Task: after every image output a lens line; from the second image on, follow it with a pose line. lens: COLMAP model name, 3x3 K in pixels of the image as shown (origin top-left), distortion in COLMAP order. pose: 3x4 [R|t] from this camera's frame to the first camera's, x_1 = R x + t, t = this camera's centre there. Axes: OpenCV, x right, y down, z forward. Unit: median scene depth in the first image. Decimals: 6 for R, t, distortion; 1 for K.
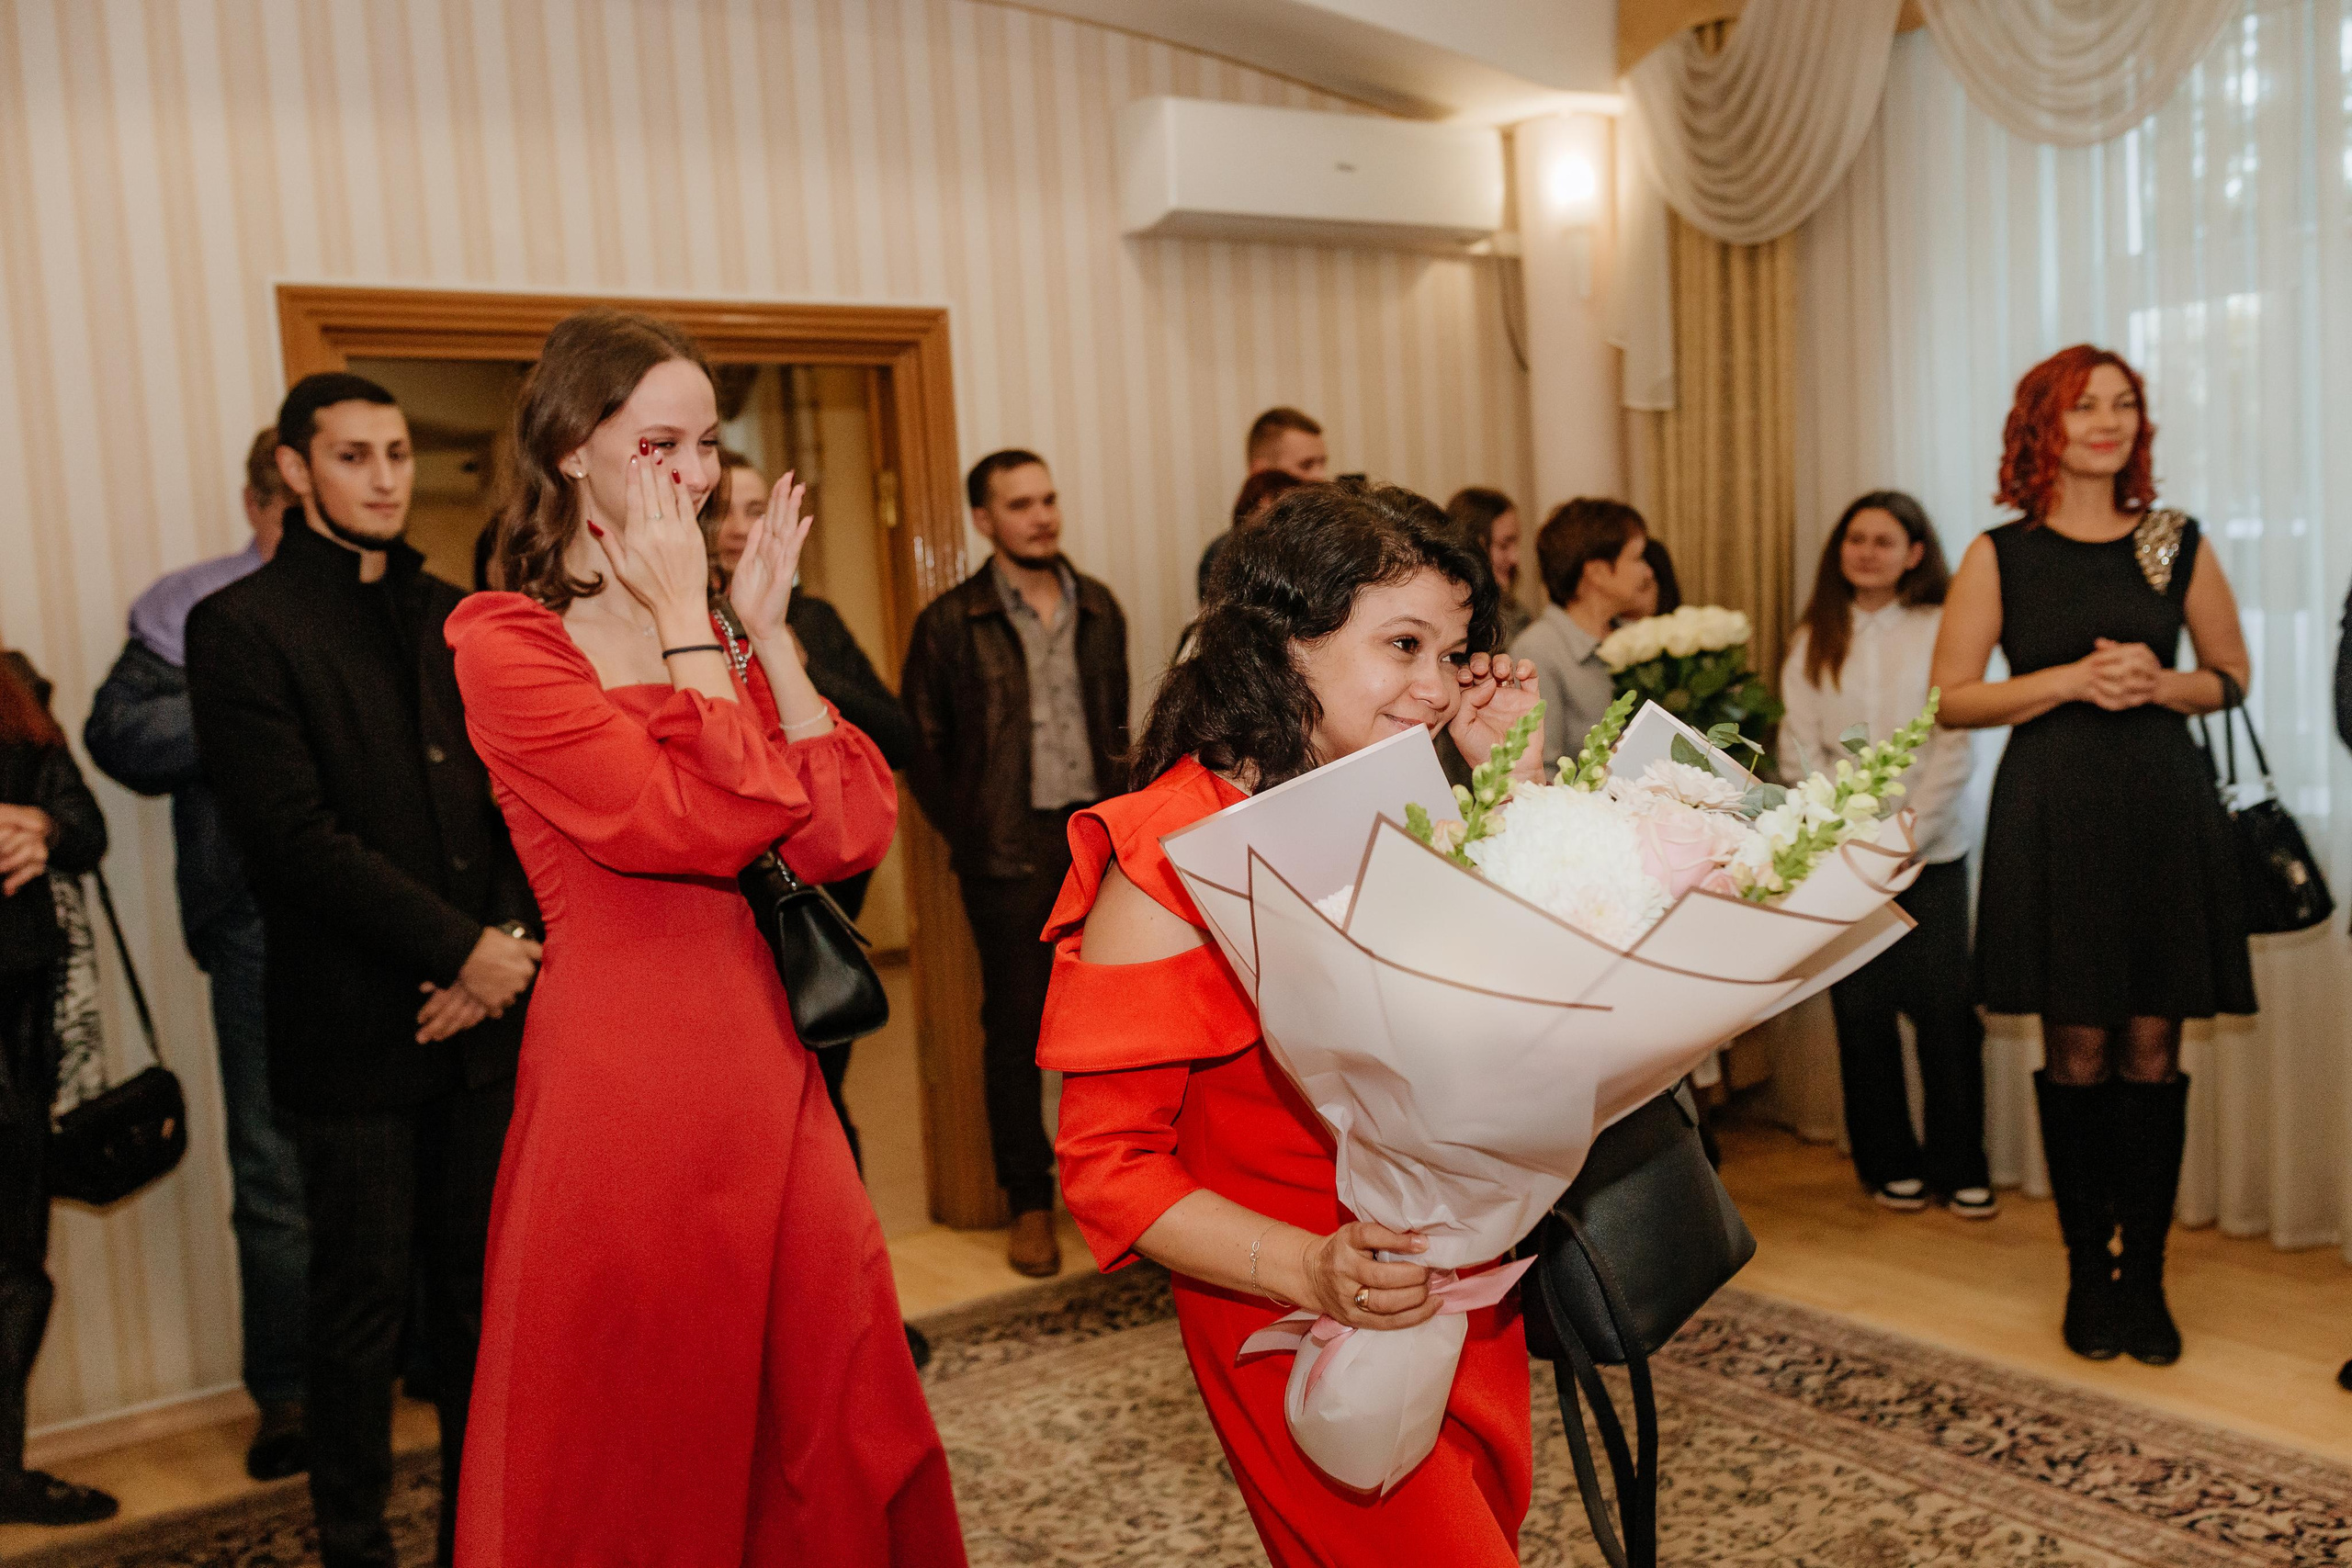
lens RADIAL K [[2226.3, 0, 1182.3], [0, 2226.3, 803.9], [0, 0, 1]] dist [0.038691, 0.000000]
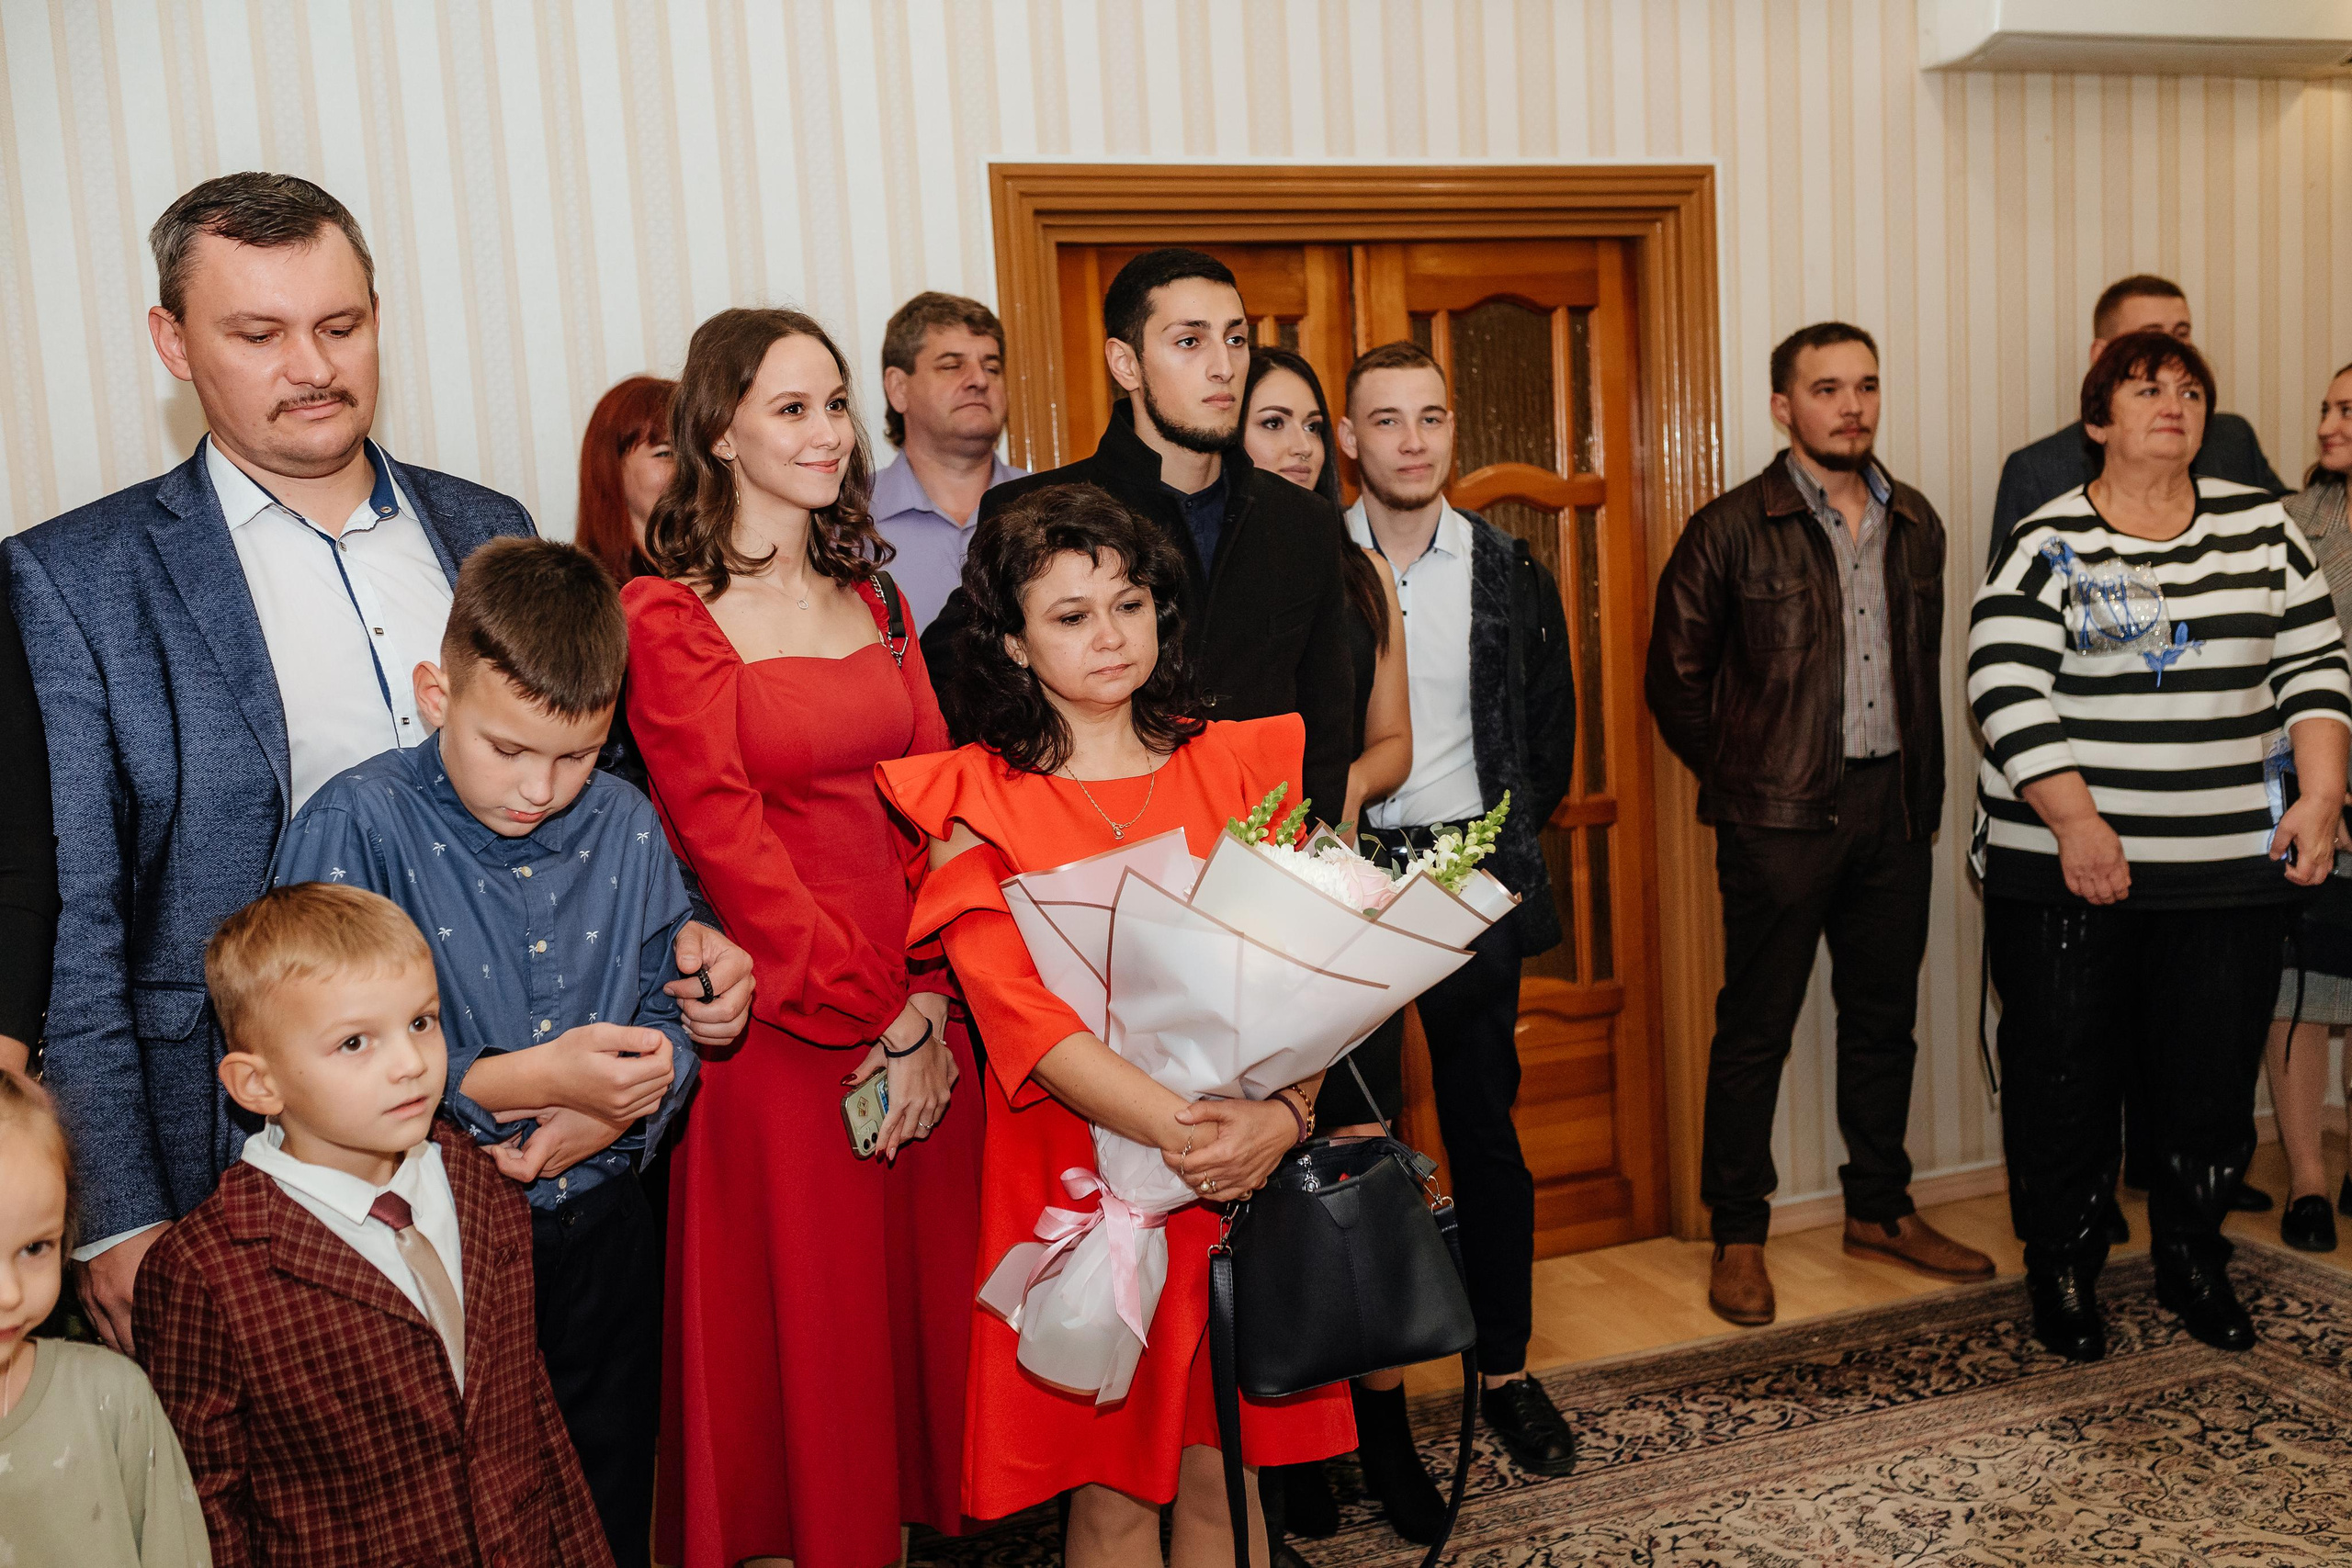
lens RADIAL K [[2272.6, 0, 1145.0], [0, 2272.6, 738.4], [0, 0, 1]] dist [0.050402, 0.000000]
pose [[0.961706, 0.026514, -0.272797, -0.080477], [-0.025313, 0.999648, 0.007920, -0.005244], [0.272911, -0.000711, 0.962039, 0.118595]]
